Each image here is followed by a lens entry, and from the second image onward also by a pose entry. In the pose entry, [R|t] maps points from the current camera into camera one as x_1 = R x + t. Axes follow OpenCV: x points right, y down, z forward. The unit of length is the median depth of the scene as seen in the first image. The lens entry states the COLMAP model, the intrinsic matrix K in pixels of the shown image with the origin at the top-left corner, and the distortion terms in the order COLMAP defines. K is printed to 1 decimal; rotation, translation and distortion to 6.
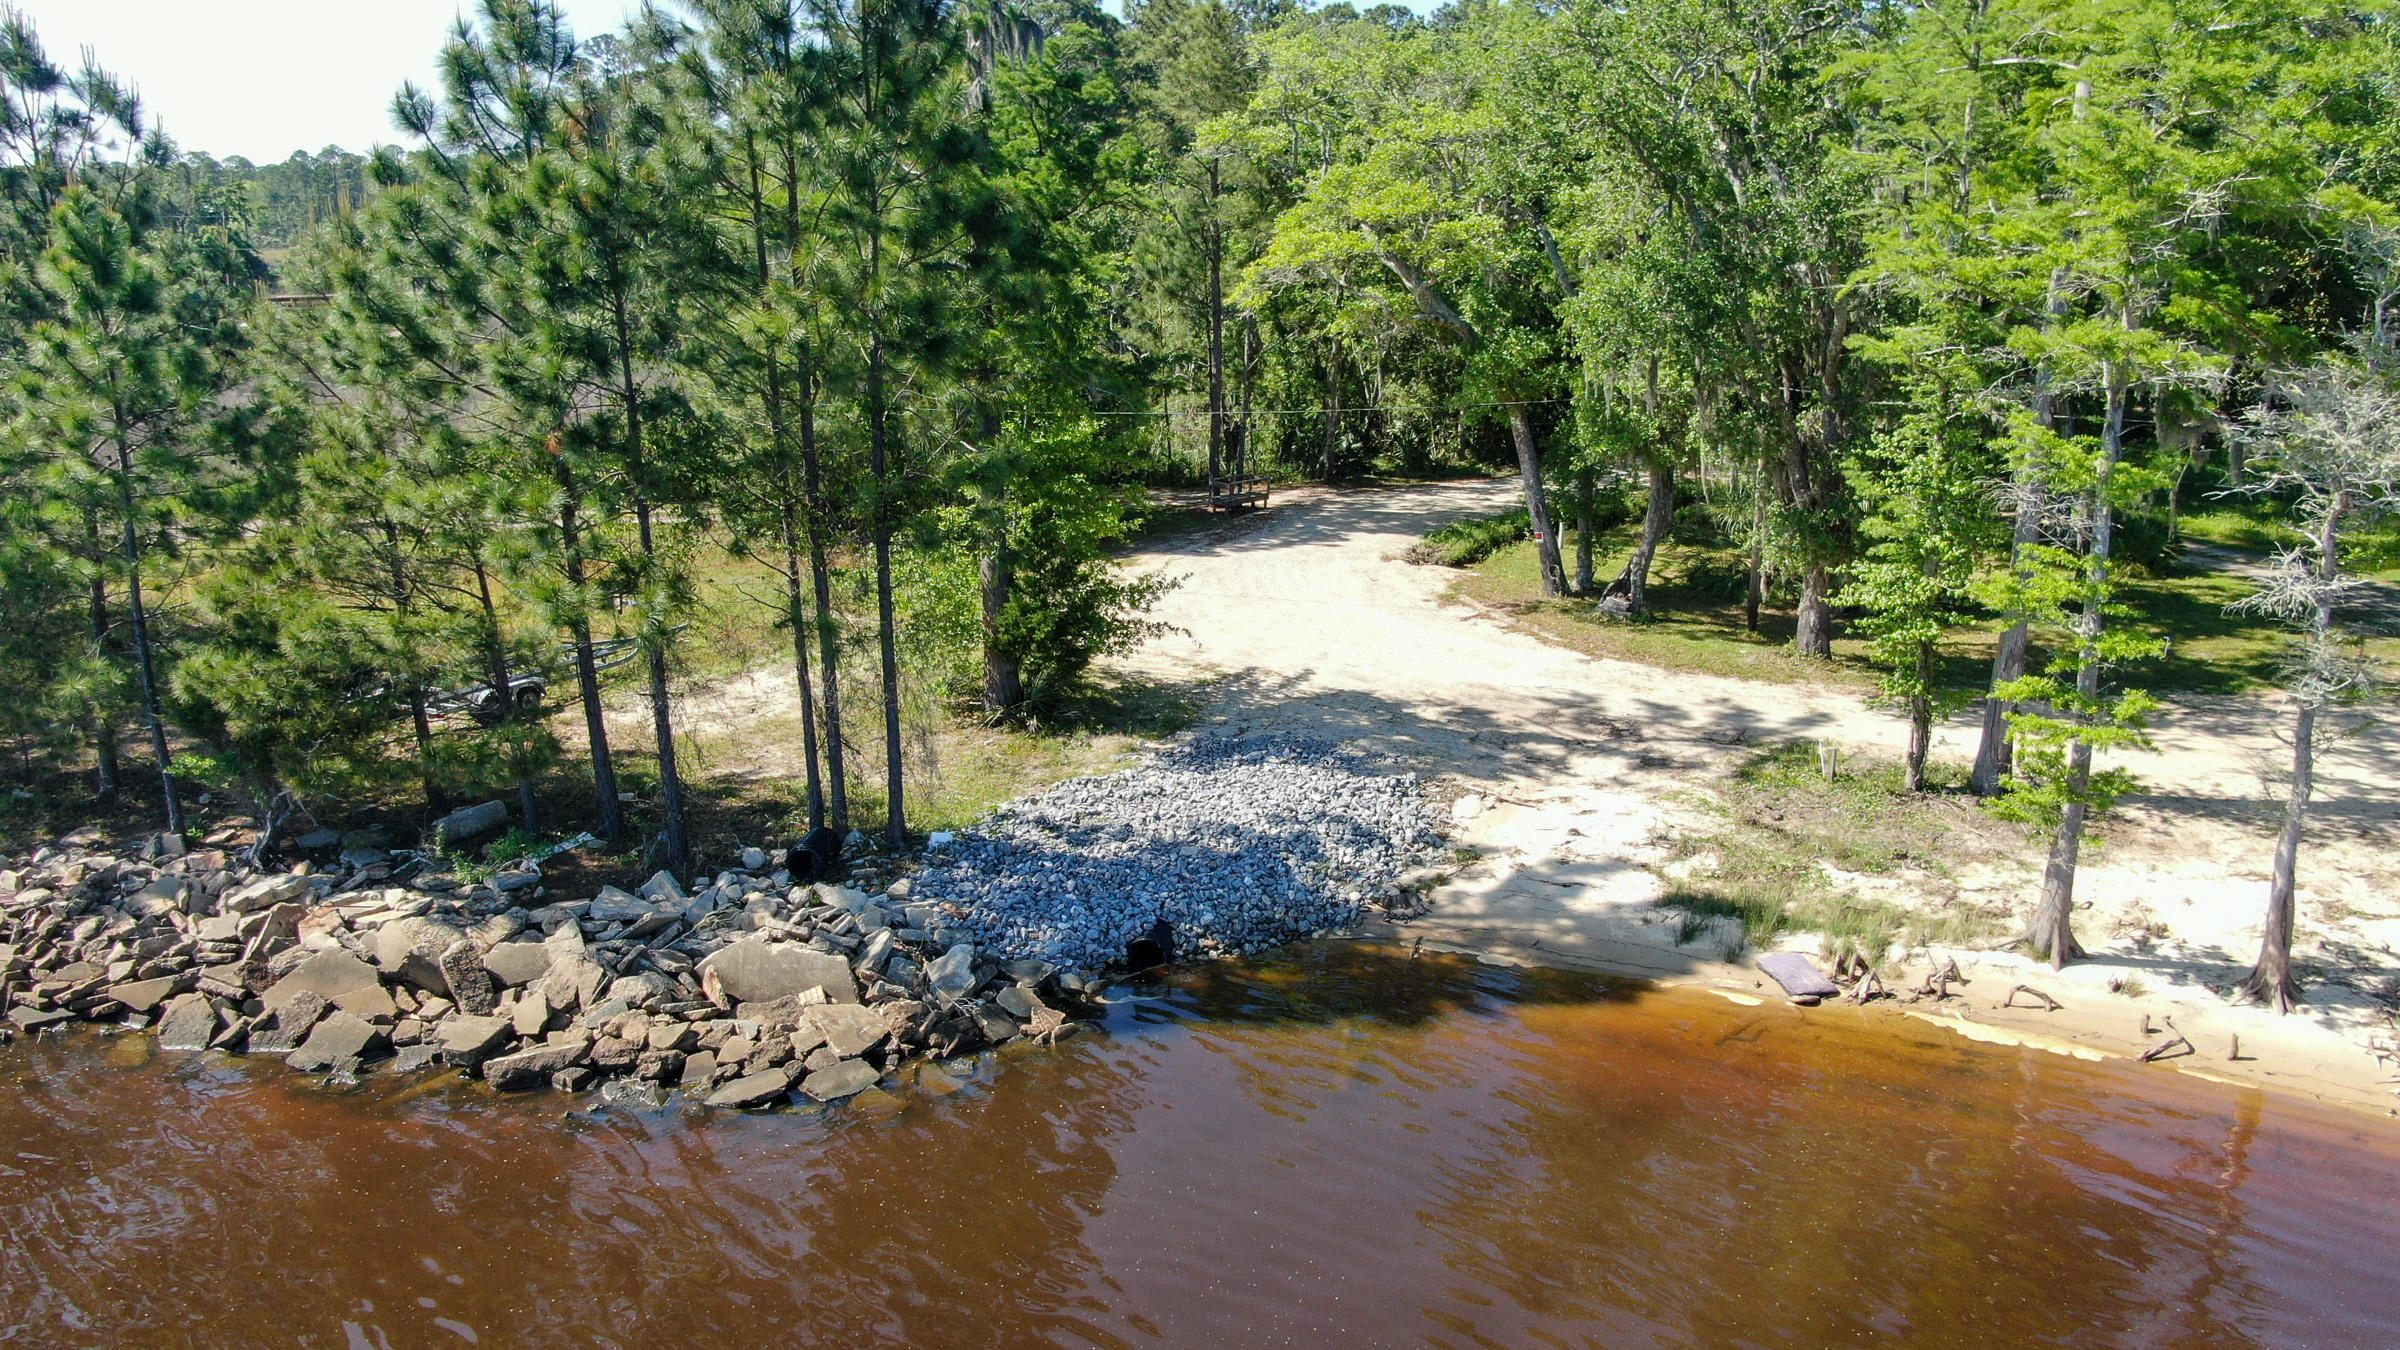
lens RADIAL K [[1718.3, 0, 1198.7], [0, 1718.3, 681.4], [0, 0, 1]] dist [-0.027535, 0.015207]
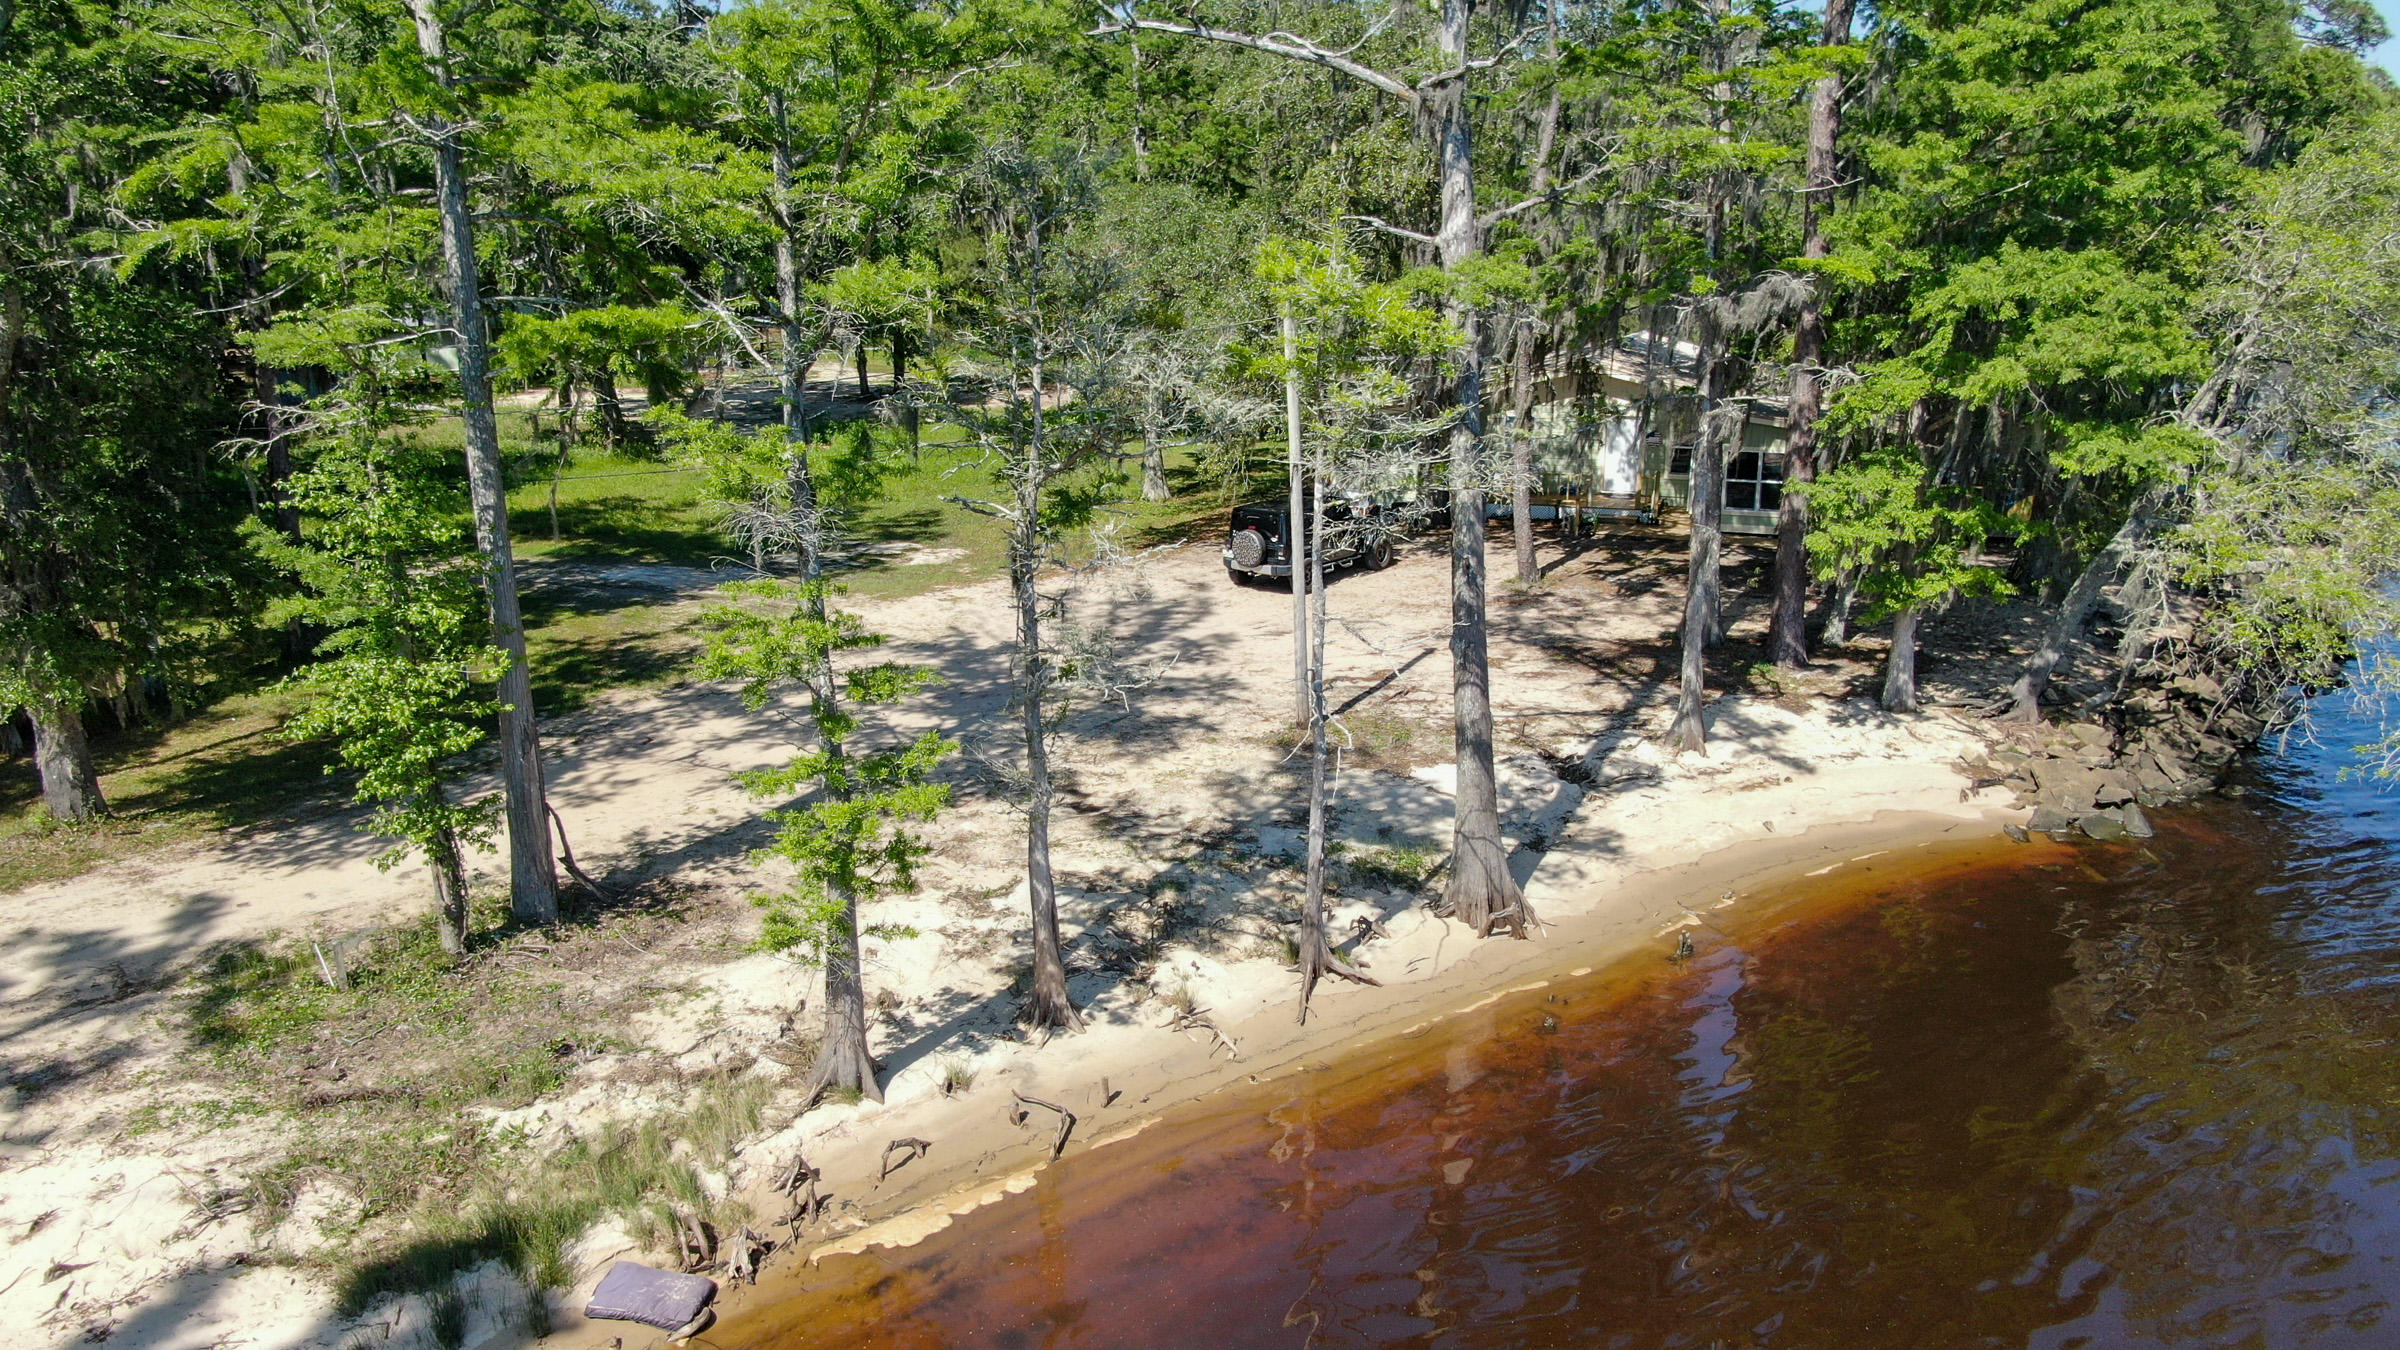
lens RADIAL K [[1718.3, 0, 1195.1], [0, 1718.3, 680.0], [0, 0, 1]] dist [-0.027535, 0.015207]
pose [[0.380138, -0.250386, 0.890394, -0.091607], [0.251134, 0.954439, 0.161178, -0.103882], [-0.890184, 0.162338, 0.425699, 0.498618]]
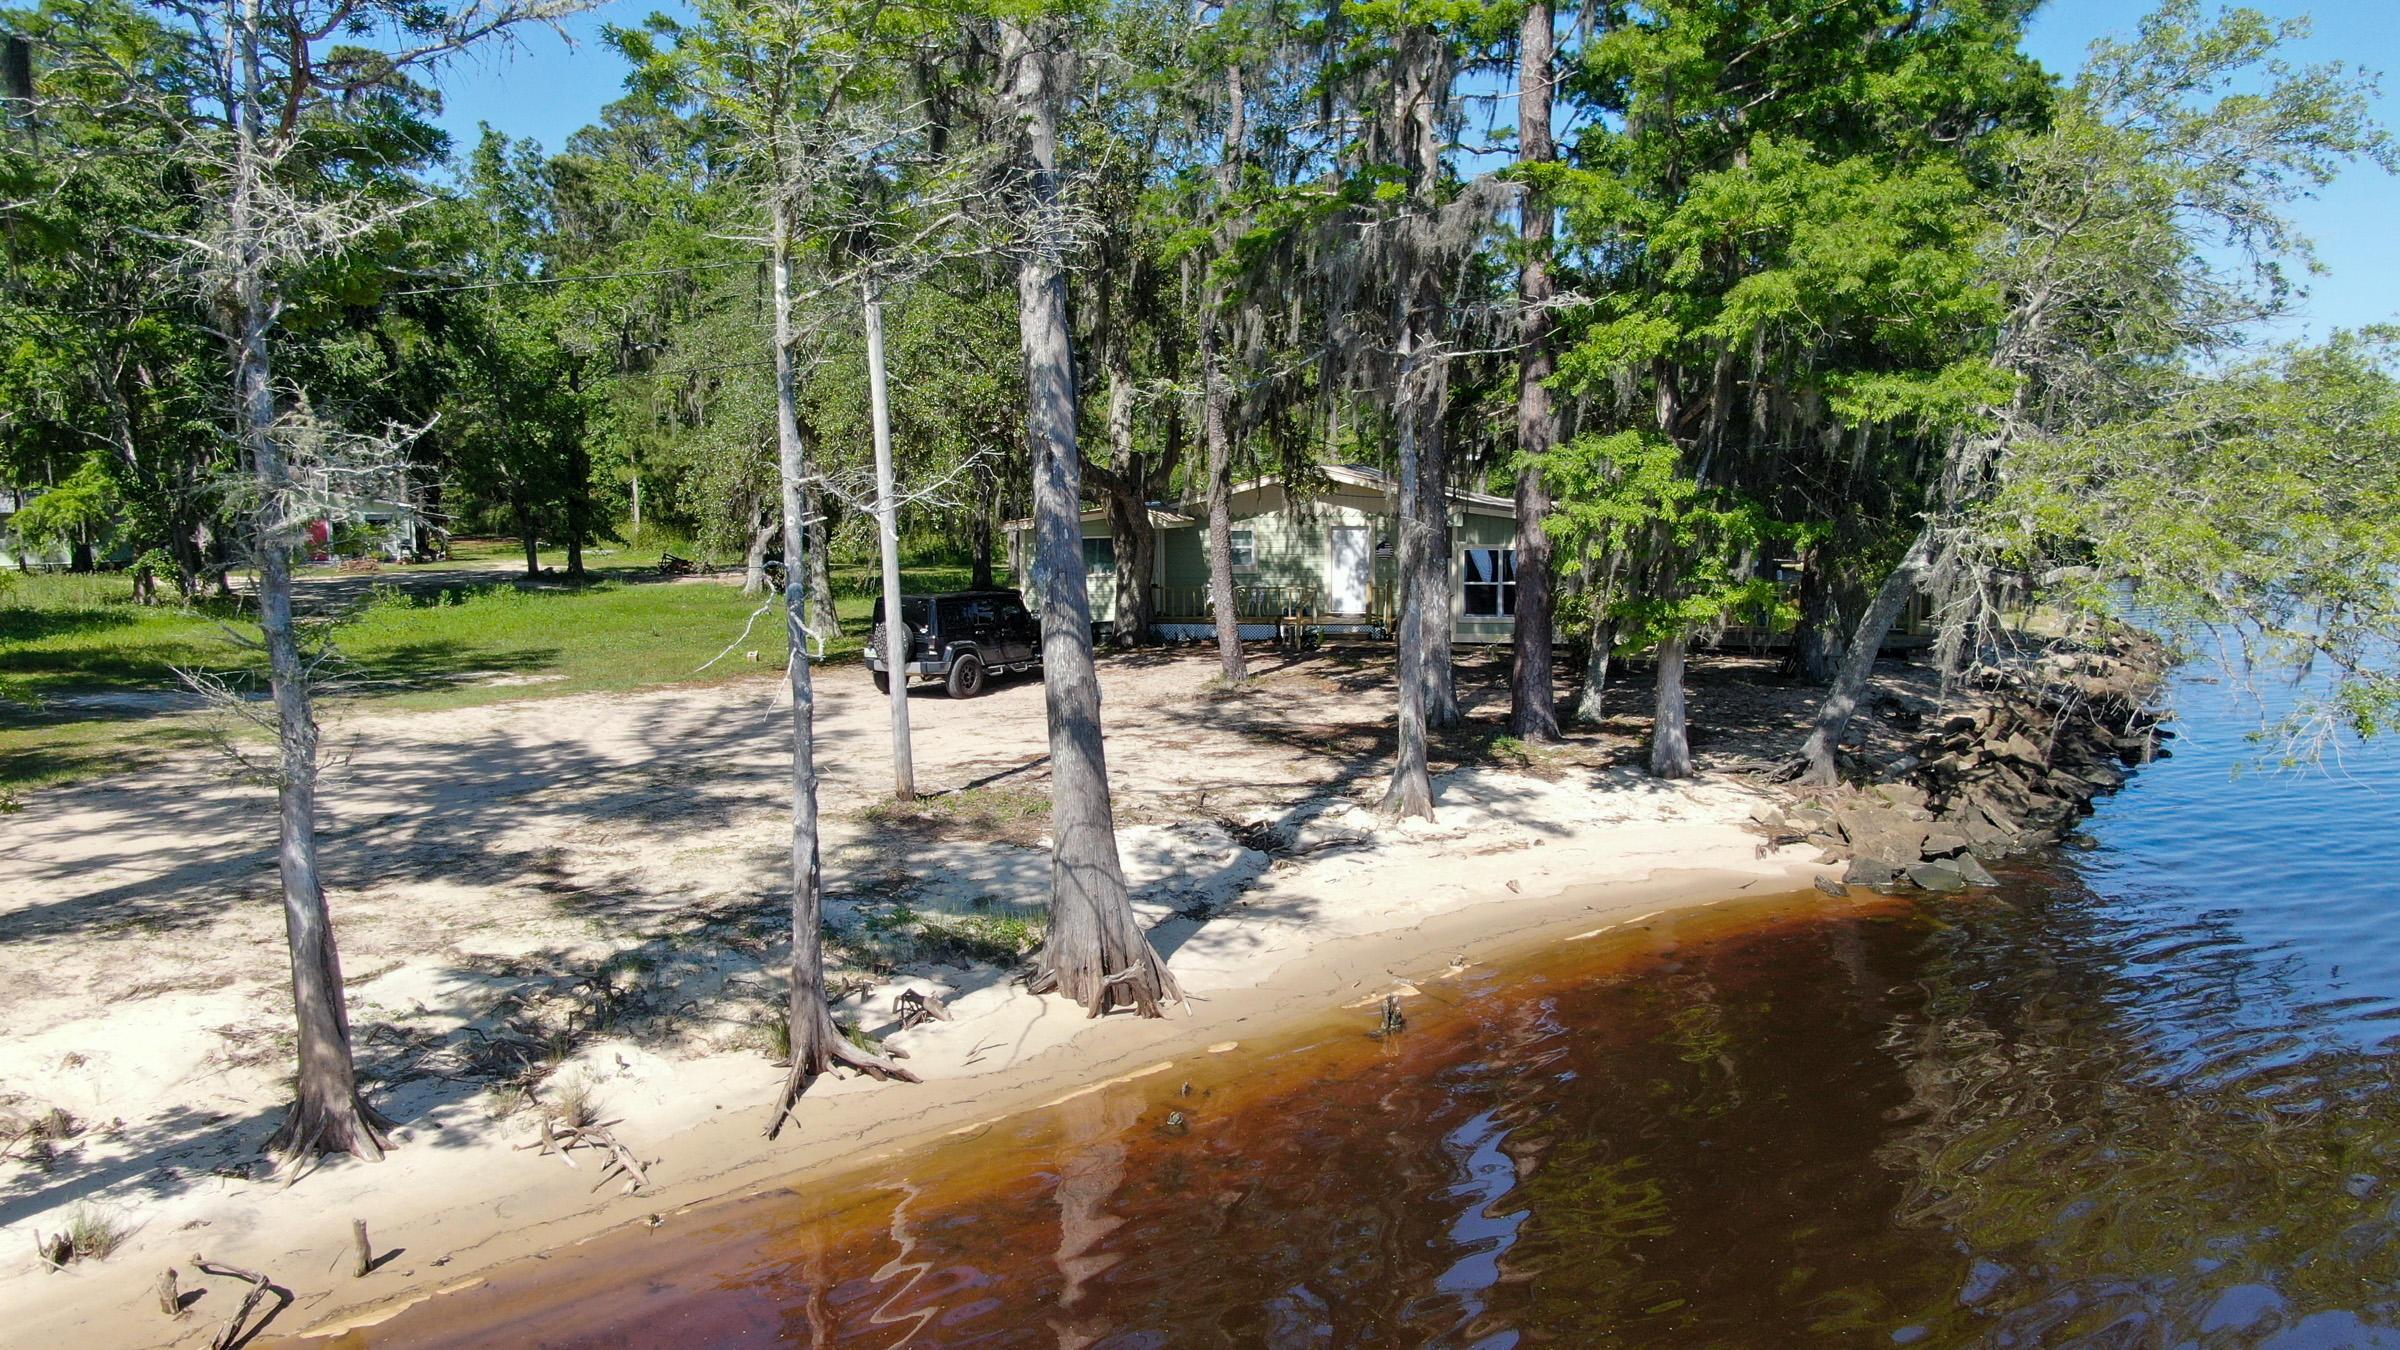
lens RADIAL K [[1718.3, 0, 1198.9], [0, 1718.3, 678.4], [0, 0, 1]] dist [-0.027535, 0.015207]
pose [[0.259424, -0.111656, 0.959287, 0.198119], [0.260698, 0.964517, 0.041763, 0.089886], [-0.929912, 0.239250, 0.279327, 0.542616]]
